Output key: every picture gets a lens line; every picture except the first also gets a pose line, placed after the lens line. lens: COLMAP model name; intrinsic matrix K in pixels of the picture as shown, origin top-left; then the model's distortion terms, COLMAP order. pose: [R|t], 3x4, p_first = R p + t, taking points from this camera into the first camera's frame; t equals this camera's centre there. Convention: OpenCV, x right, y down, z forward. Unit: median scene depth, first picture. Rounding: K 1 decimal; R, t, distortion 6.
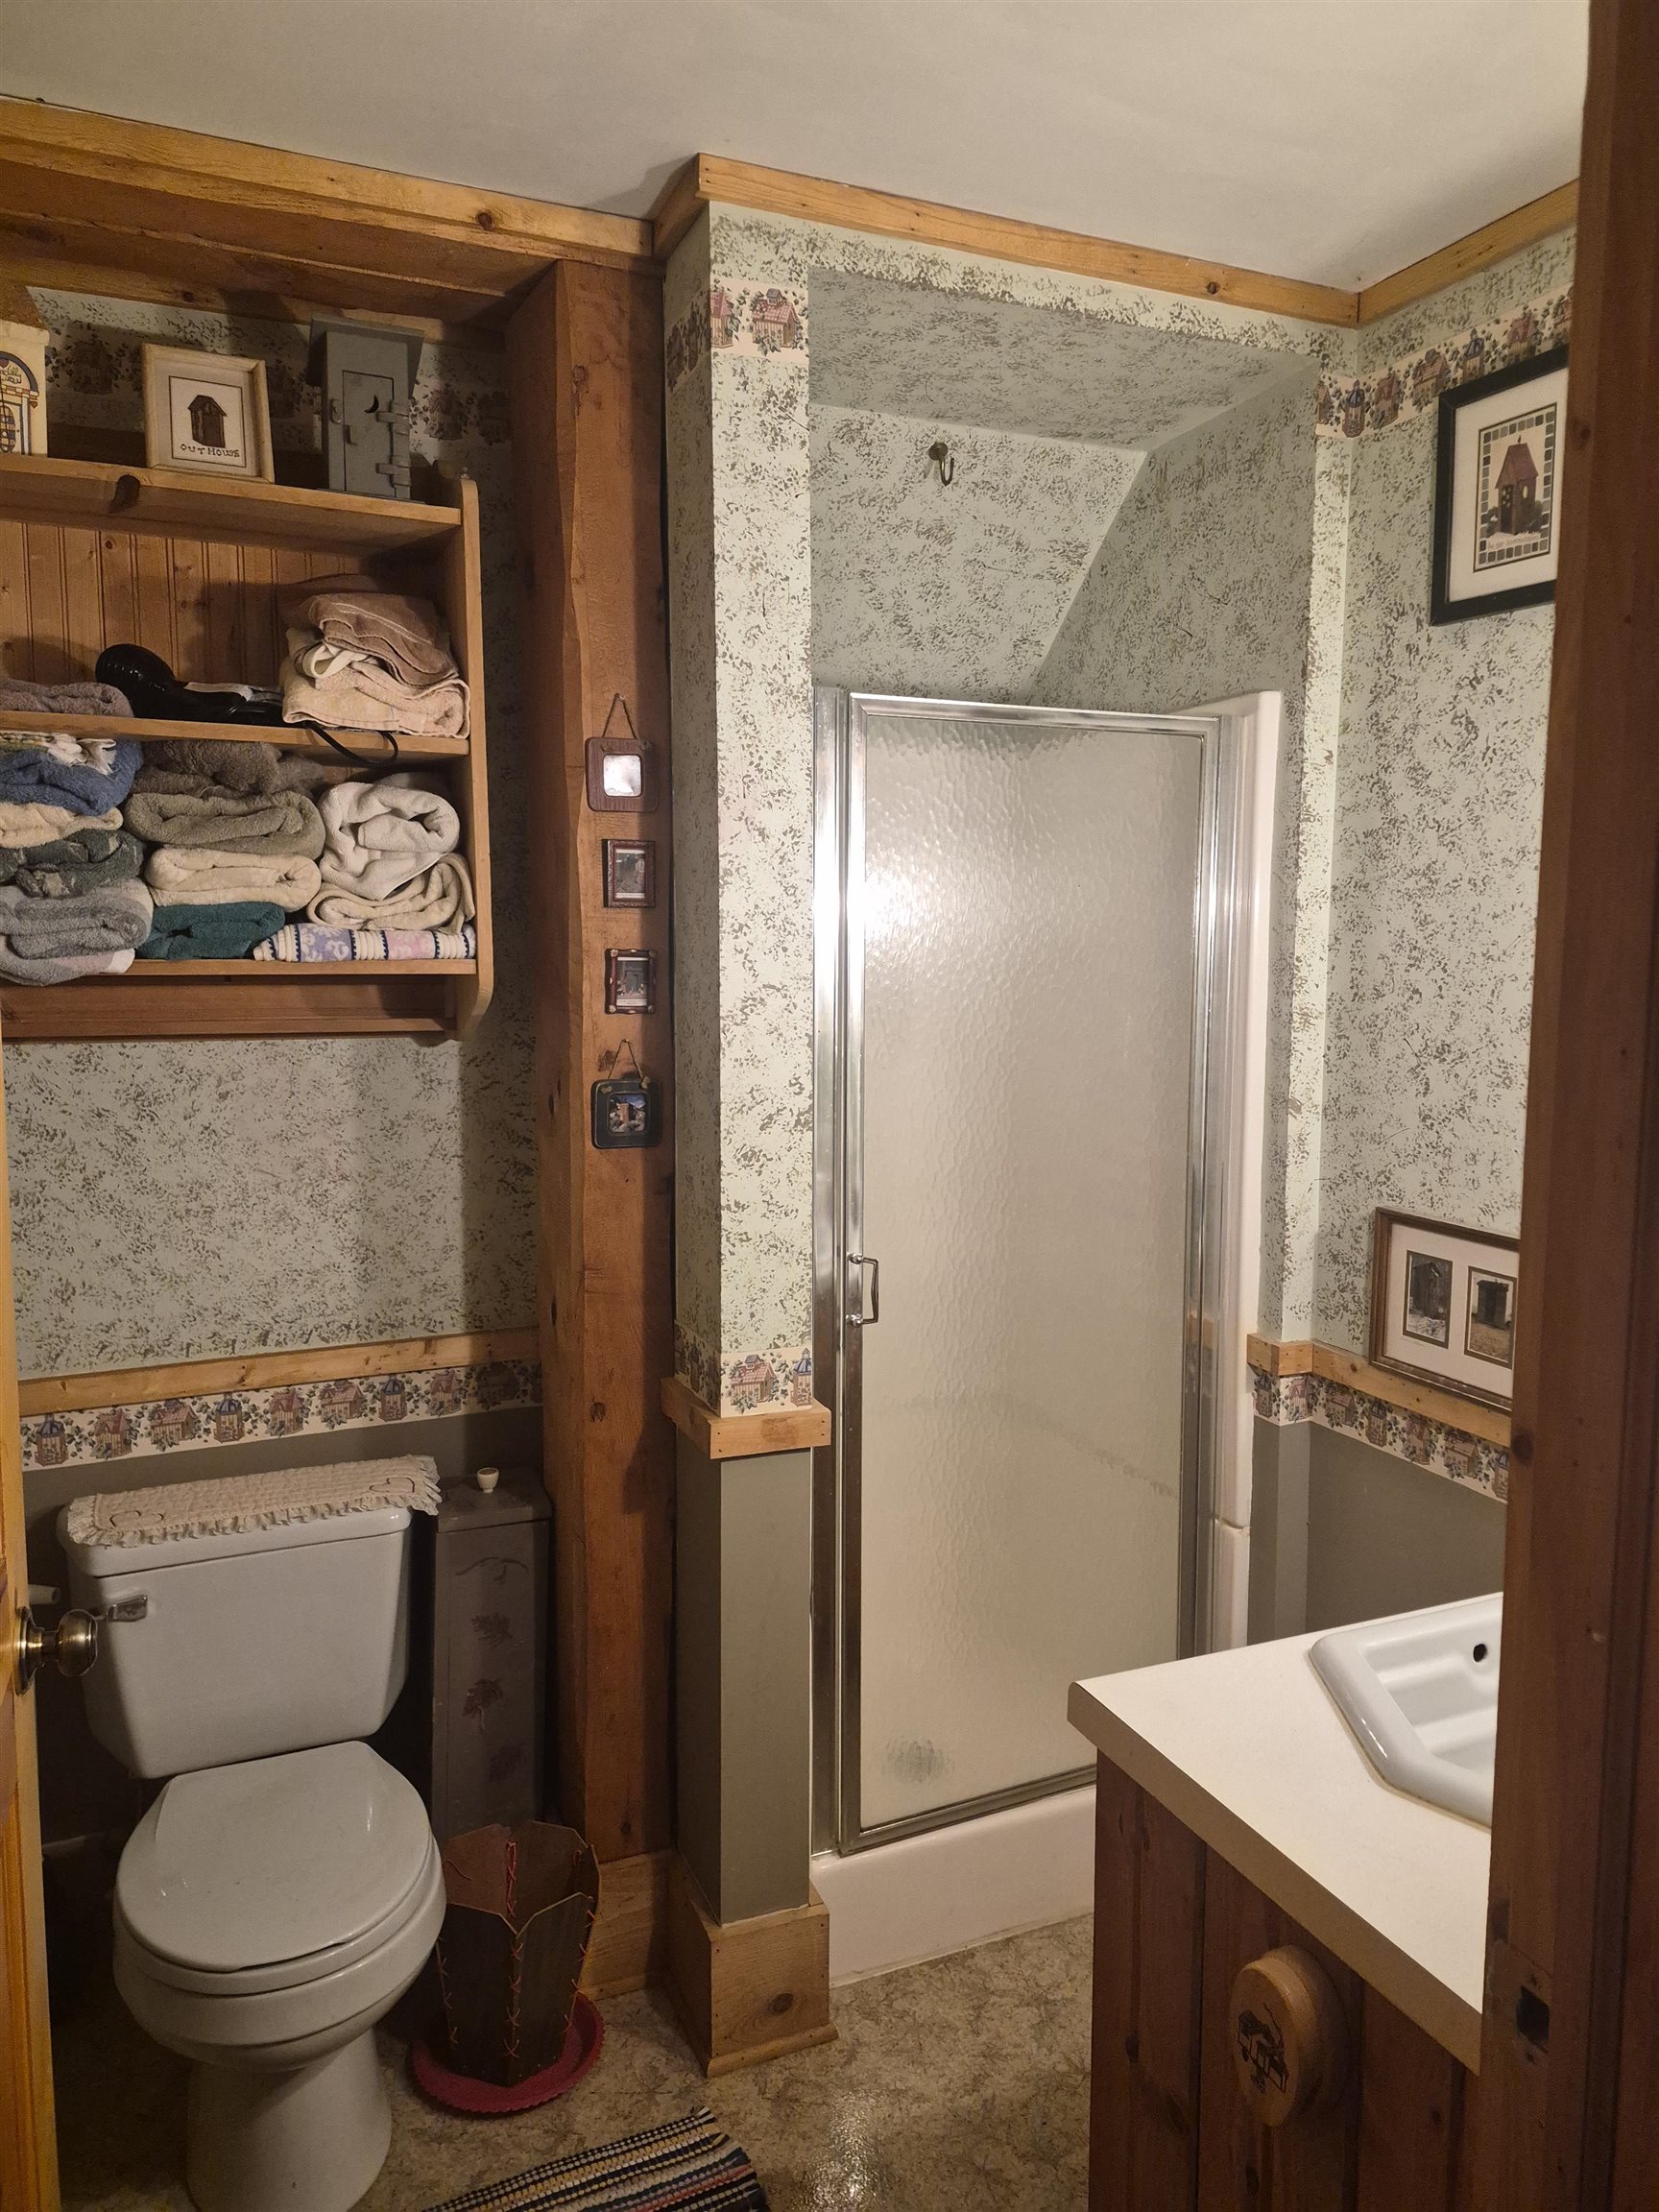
lens RADIAL K [[1524.8, 0, 828.4], [0, 1524.8, 1109.2], [0, 0, 1]] dist [0.062621, -0.060888]
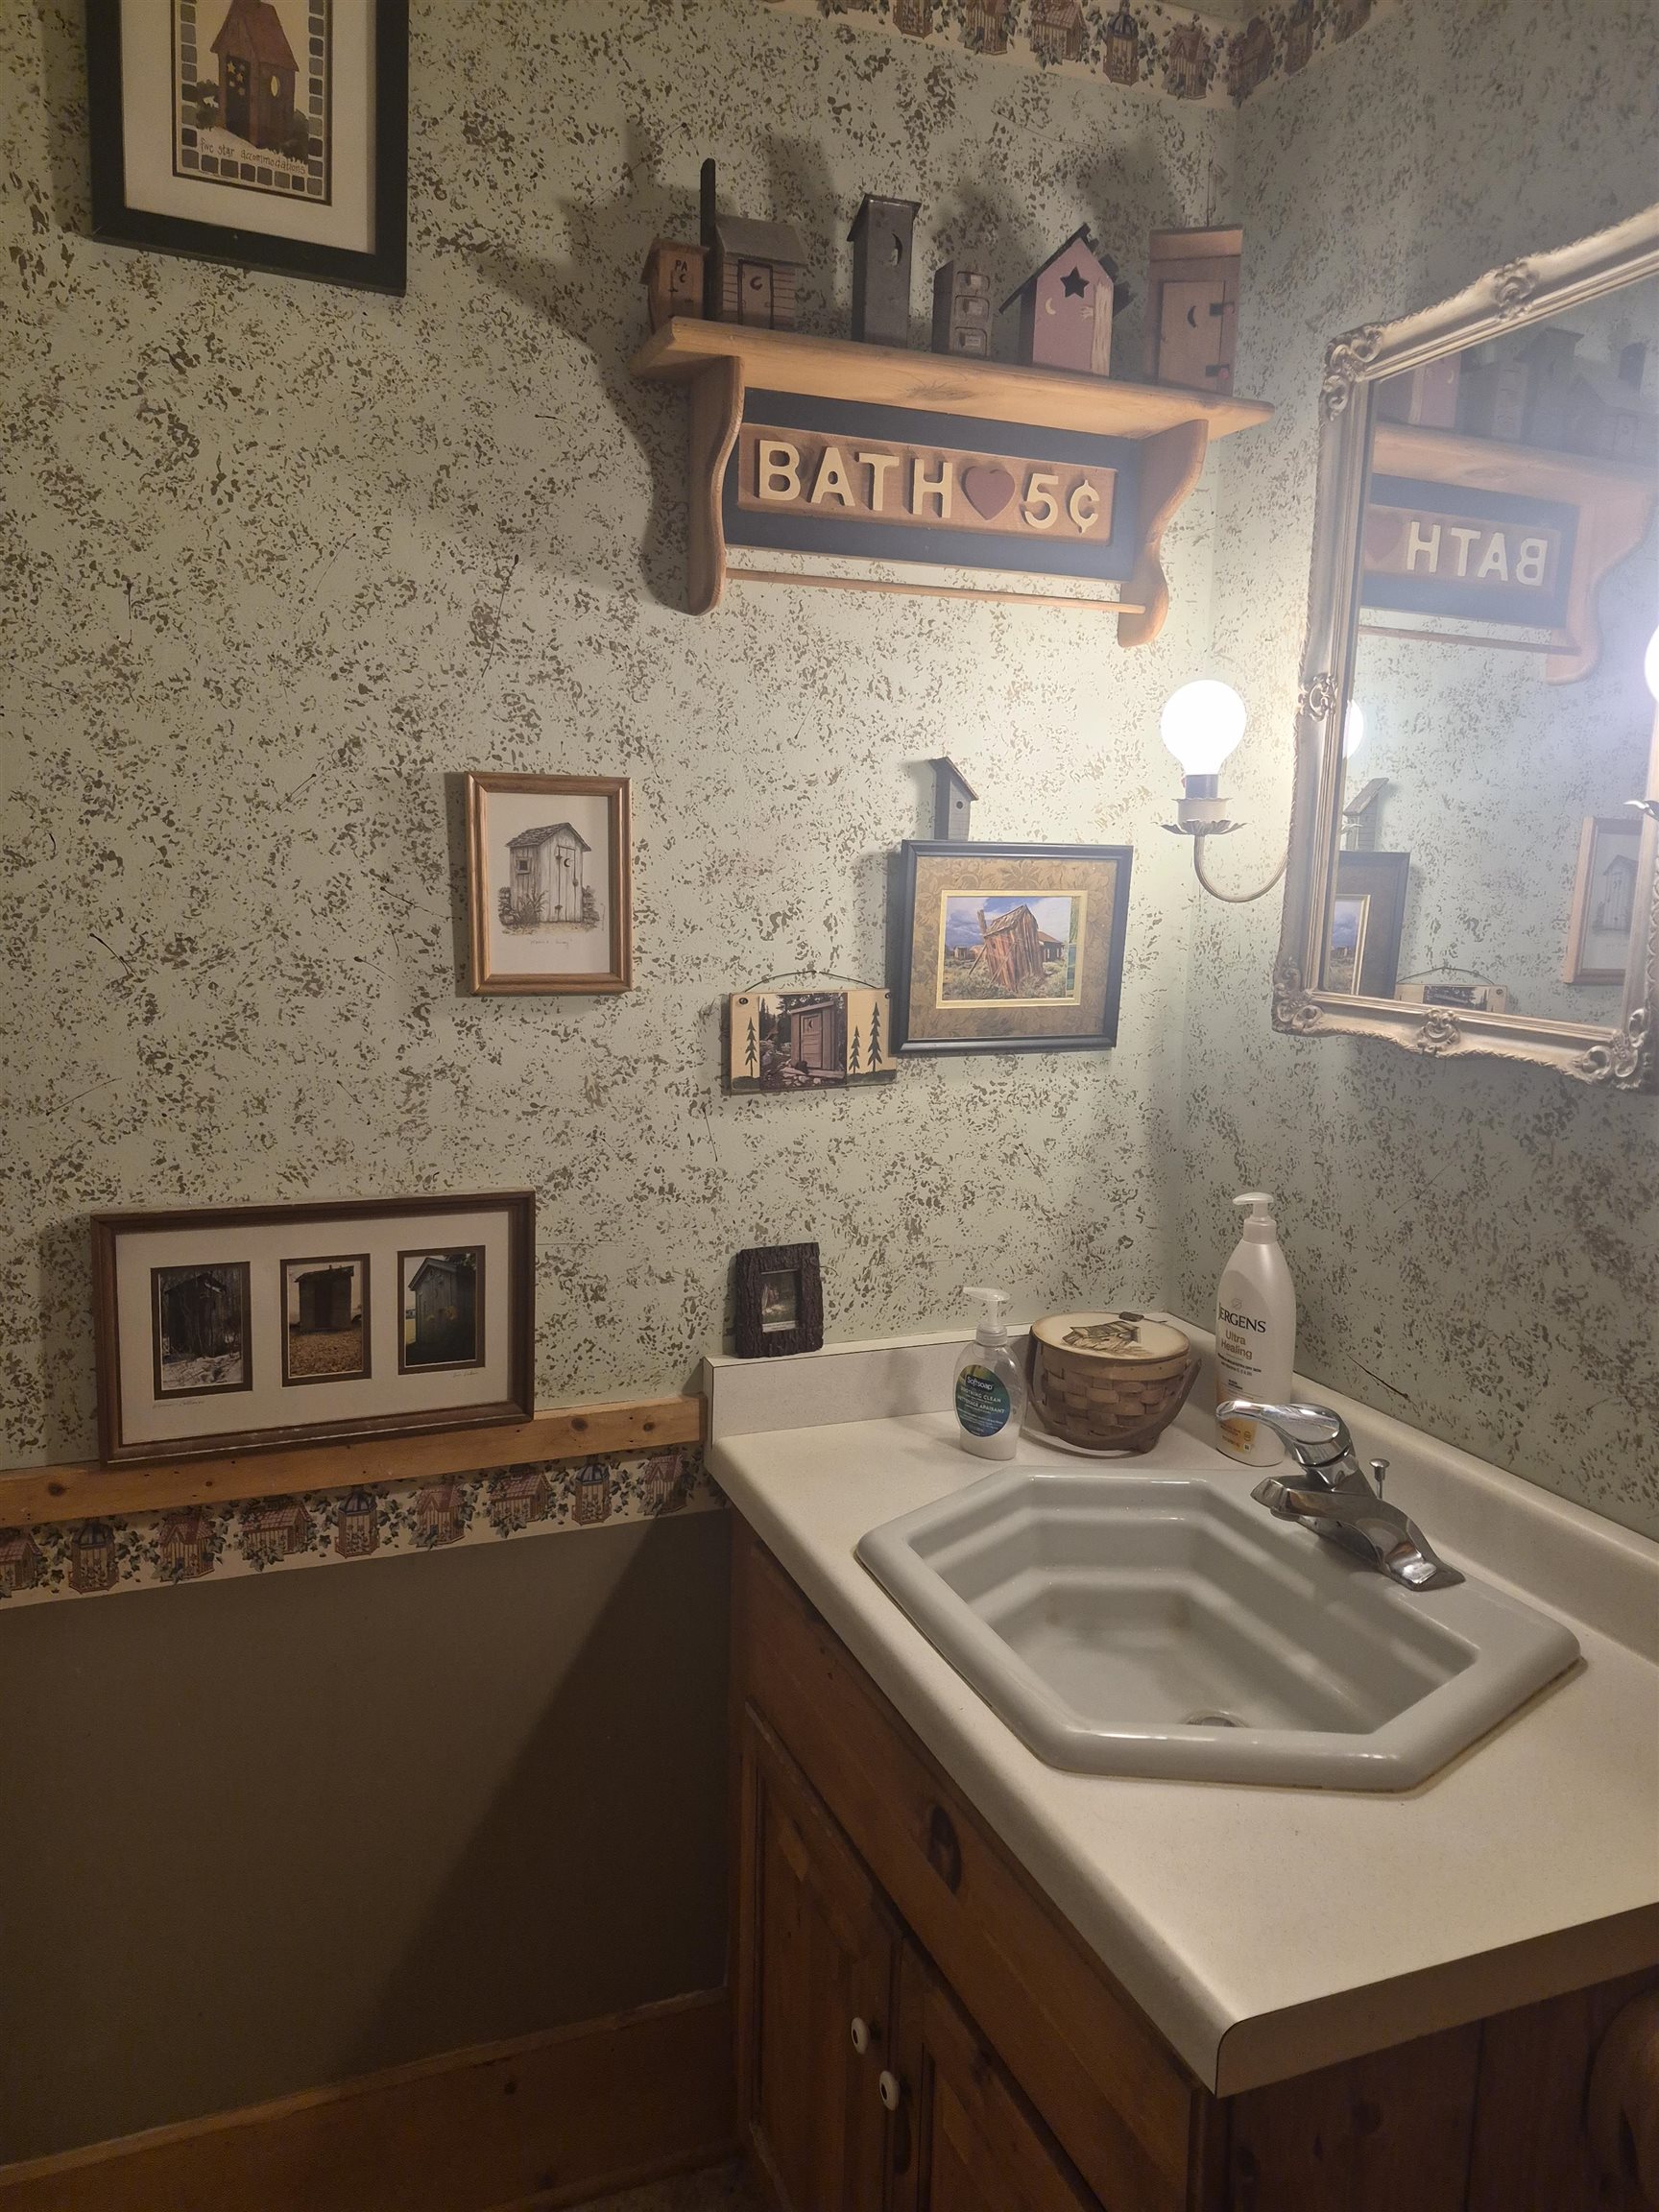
lens RADIAL K [[1524.8, 0, 828.7], [0, 1524.8, 1094.3], [0, 0, 1]] dist [0.062621, -0.060888]
pose [[0.052615, -0.152936, 0.986834, -0.231998], [0.089778, 0.984926, 0.147854, -0.049385], [-0.994571, 0.080817, 0.065553, 0.698571]]
